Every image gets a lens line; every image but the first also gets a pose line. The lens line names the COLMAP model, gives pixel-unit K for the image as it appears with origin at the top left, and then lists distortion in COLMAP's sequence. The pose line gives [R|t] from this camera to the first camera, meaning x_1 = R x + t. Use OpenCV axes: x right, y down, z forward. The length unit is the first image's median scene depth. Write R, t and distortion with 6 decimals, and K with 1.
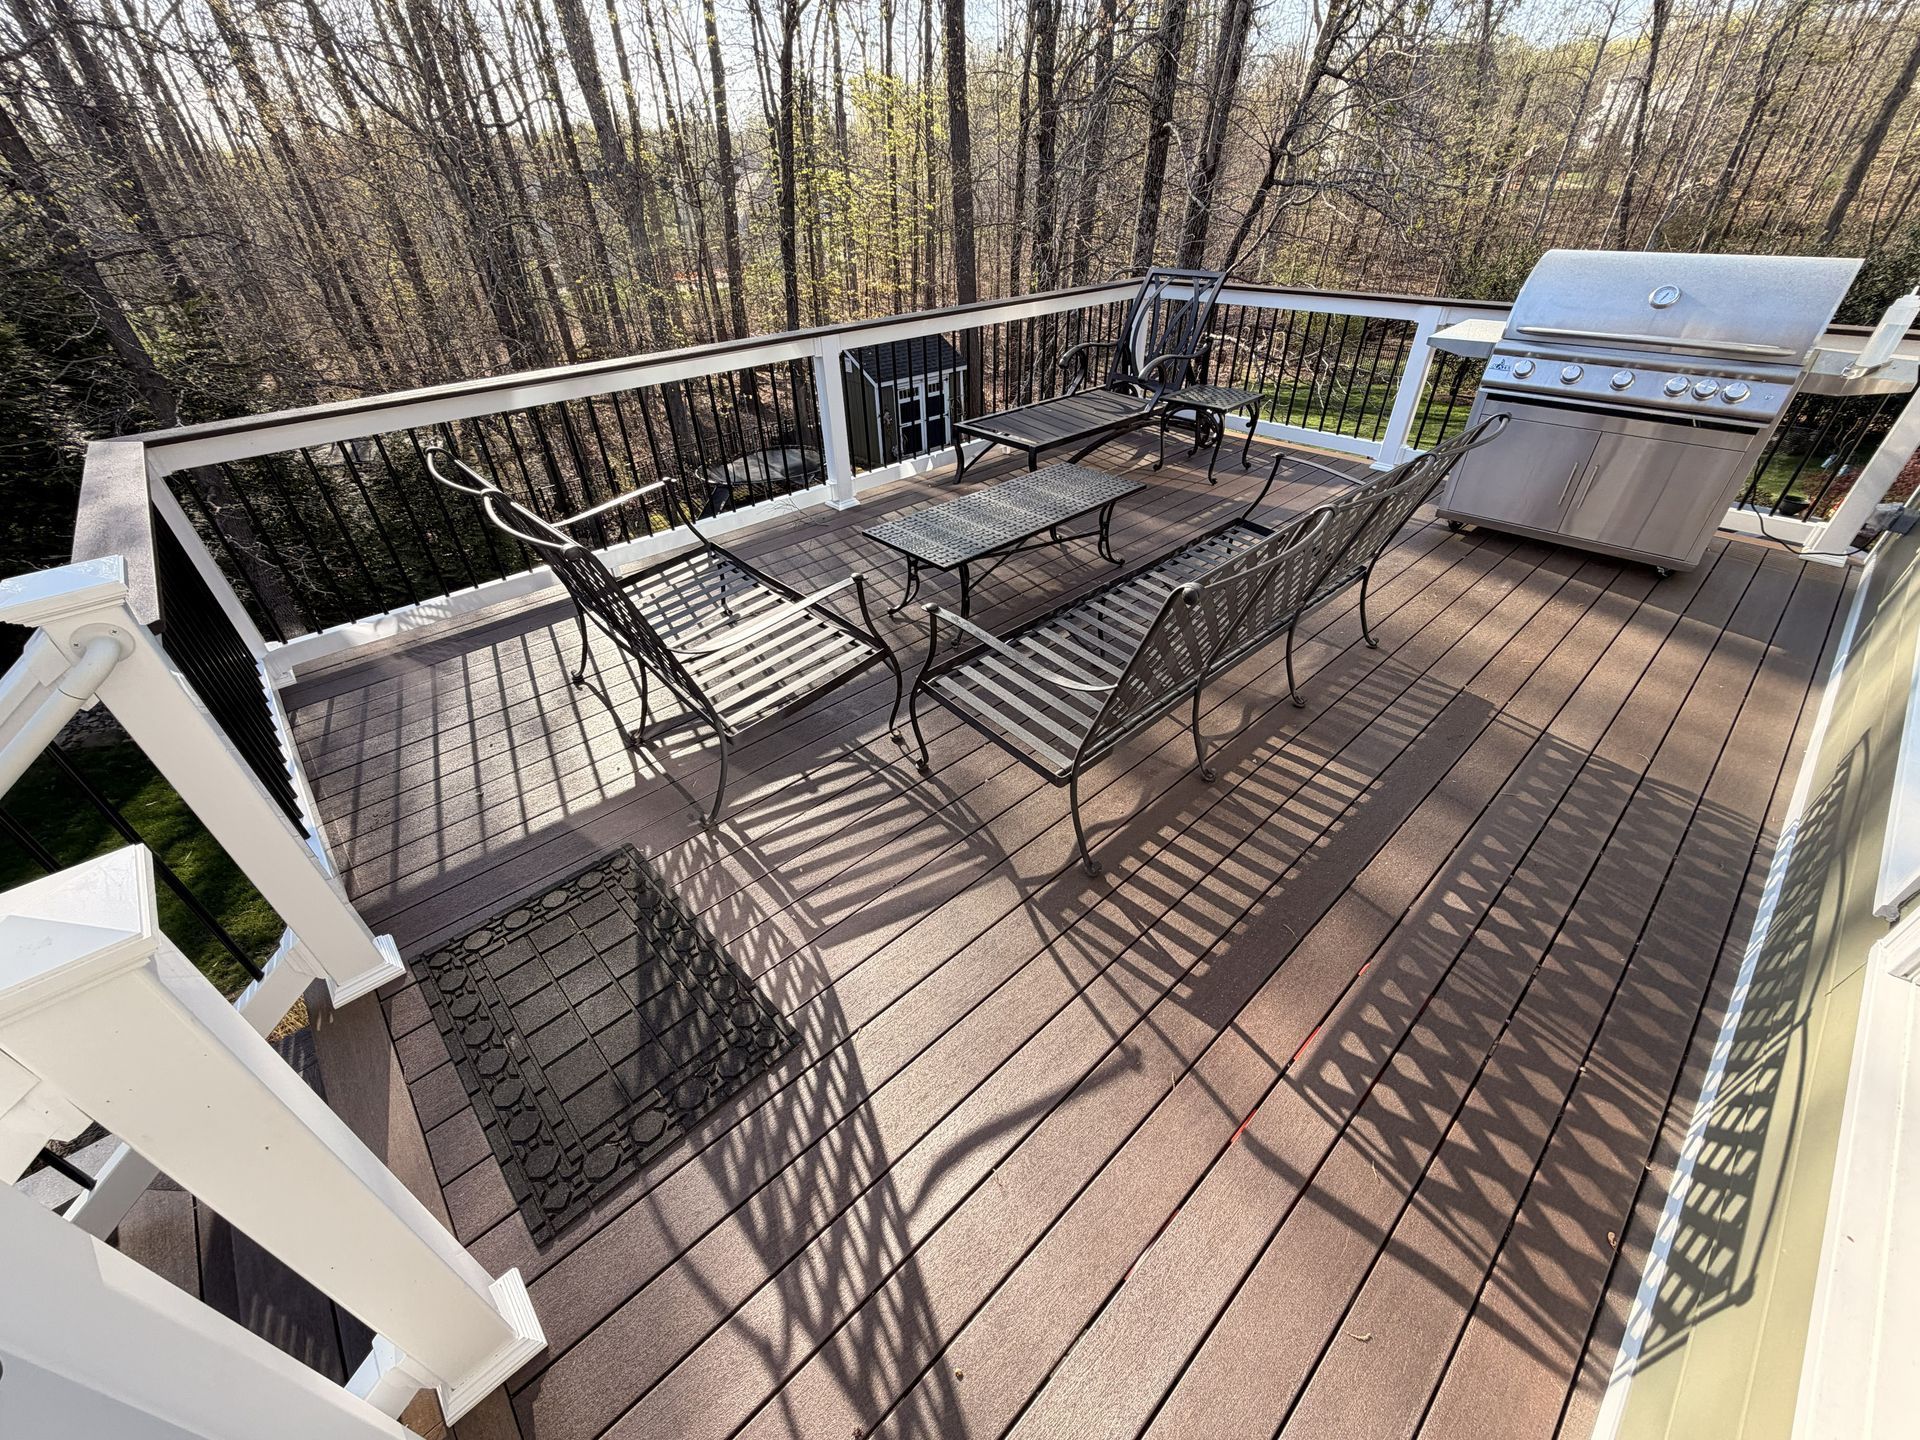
lens RADIAL K [[757.9, 0, 962.9], [0, 757.9, 713.6], [0, 0, 1]] dist [-0.000351, 0.000122]
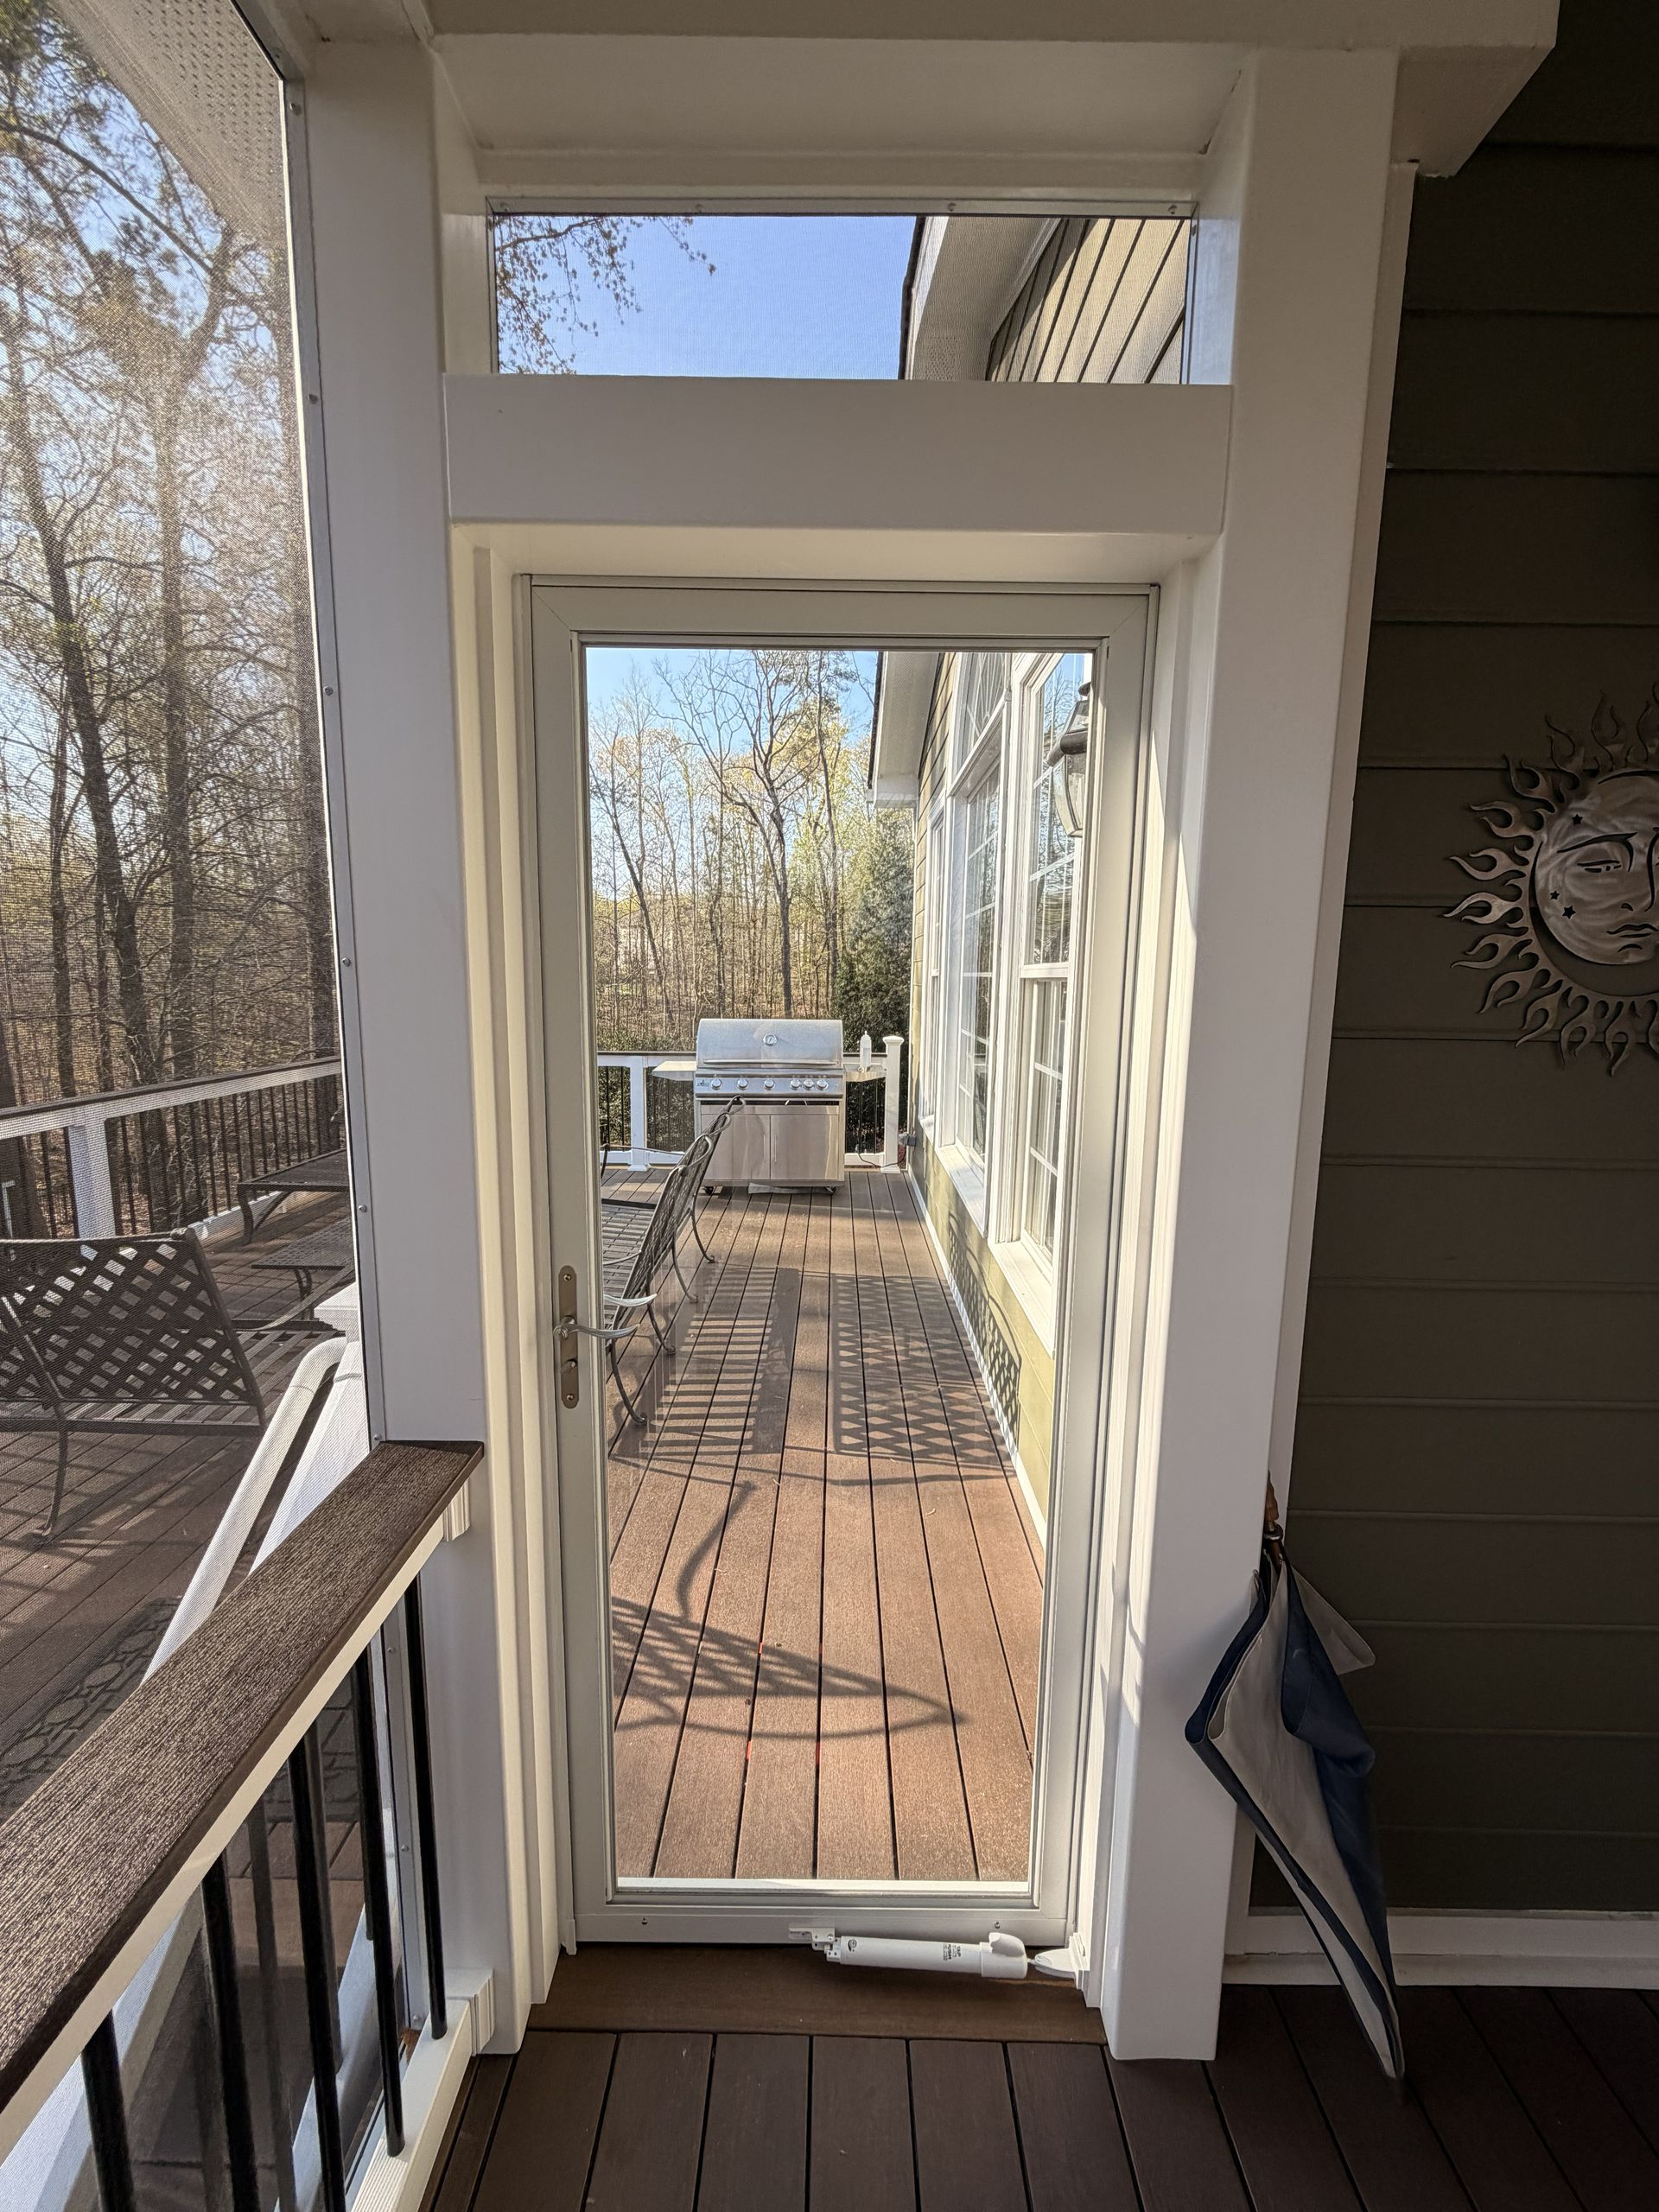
lens RADIAL K [[873.2, 0, 824.1], [0, 873.2, 1106.0], [0, 0, 1]] dist [-0.000351, 0.000122]
pose [[0.686023, -0.076233, 0.723575, -0.503627], [0.399164, 0.870905, -0.286693, 0.228945], [-0.608310, 0.485503, 0.627890, -0.282520]]
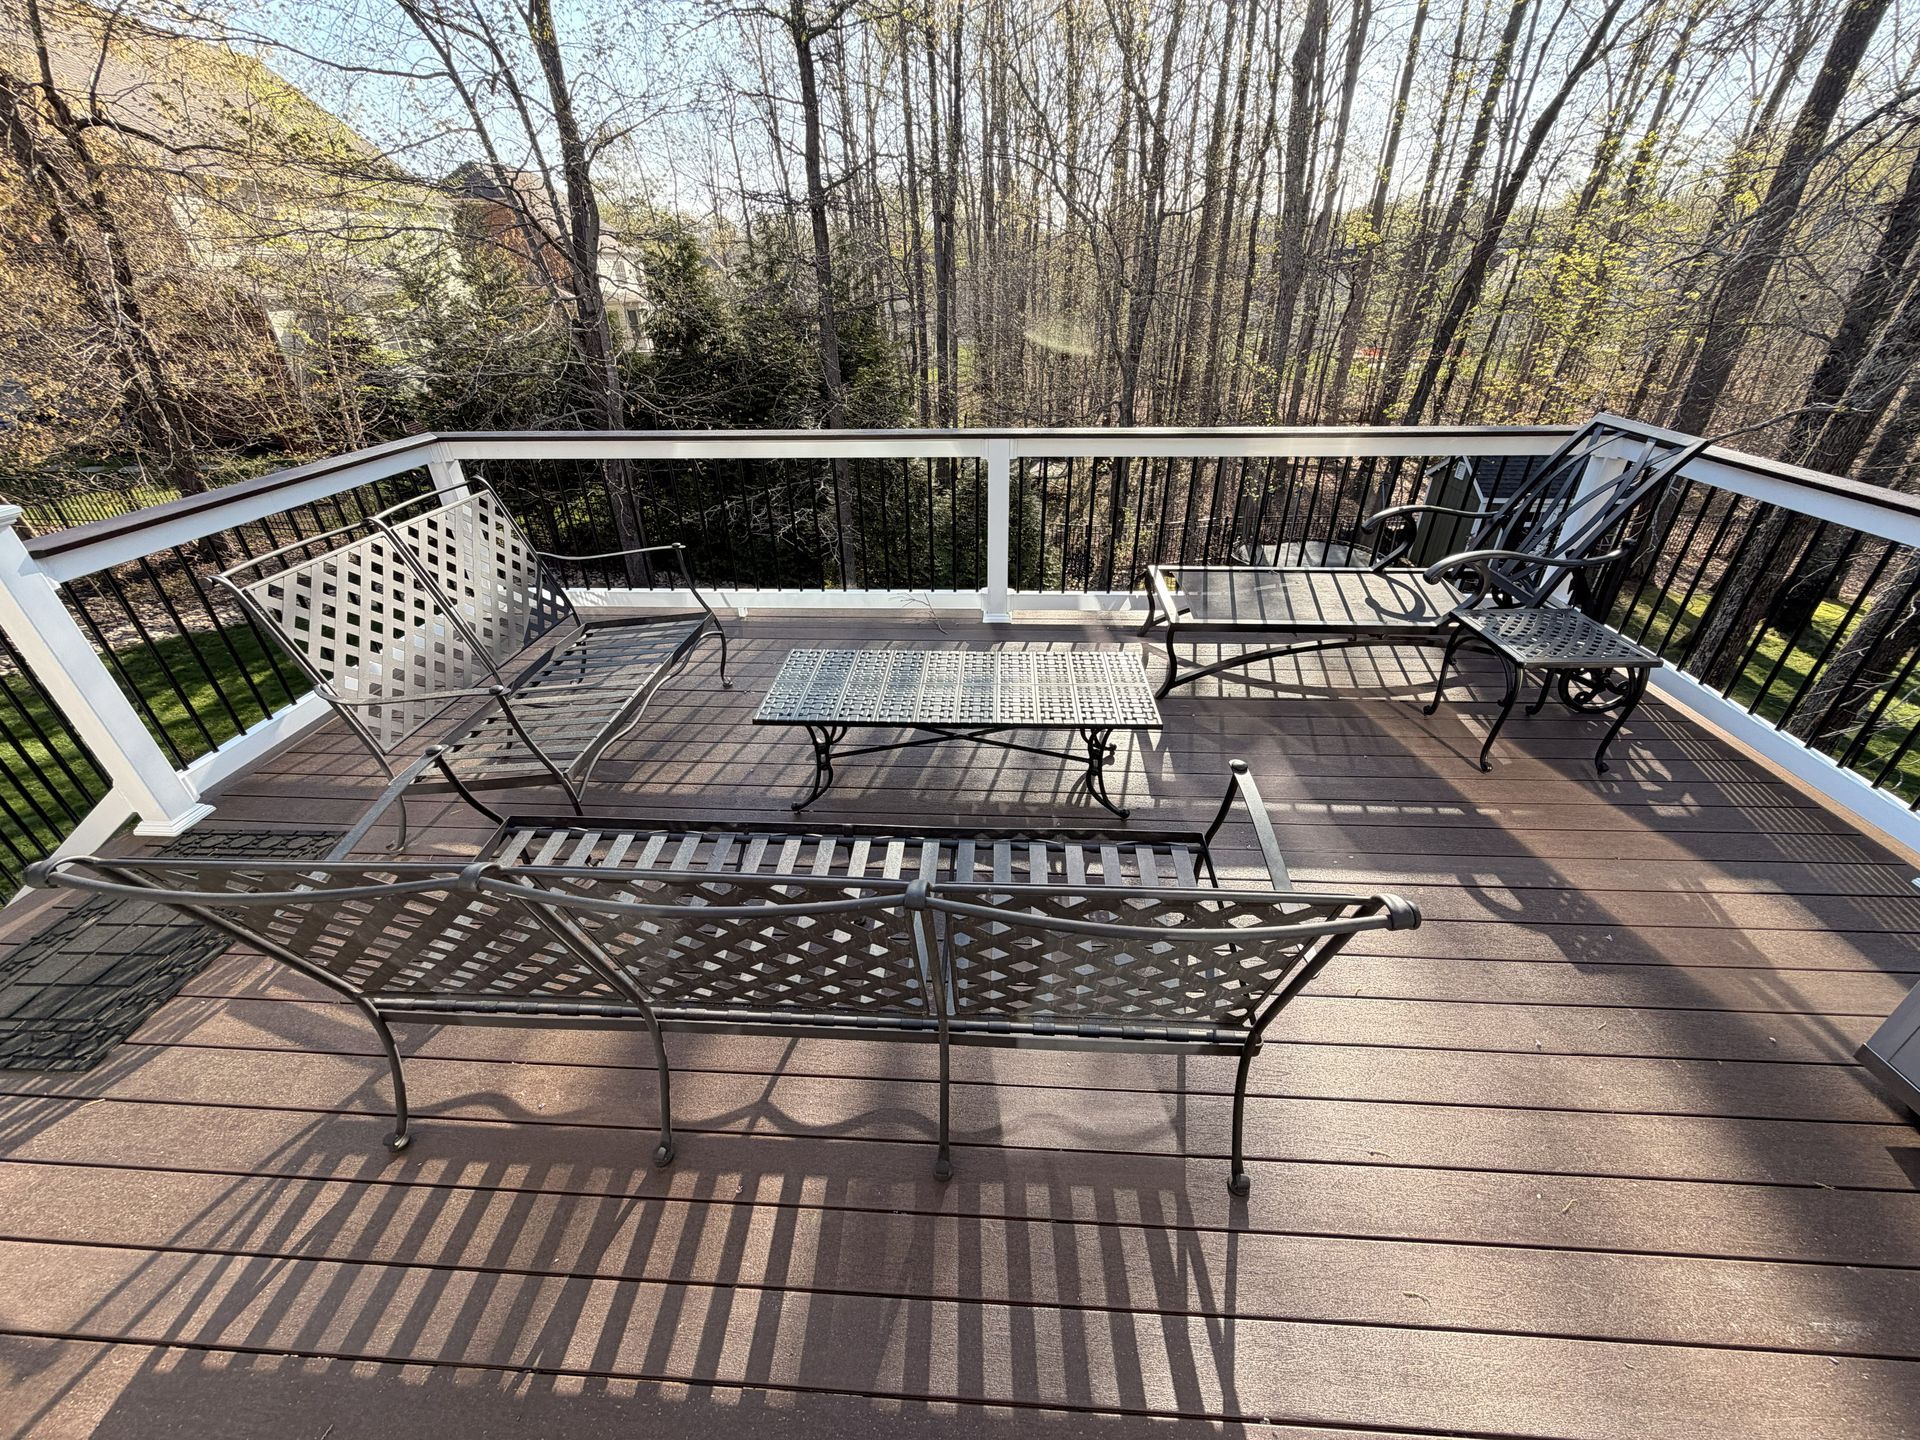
lens RADIAL K [[757.9, 0, 951.6], [0, 757.9, 720.8], [0, 0, 1]] dist [-0.000351, 0.000122]
pose [[0.695464, 0.378245, -0.610951, 0.698505], [-0.417802, 0.904605, 0.084452, -0.384996], [0.584612, 0.196523, 0.787151, 0.507494]]
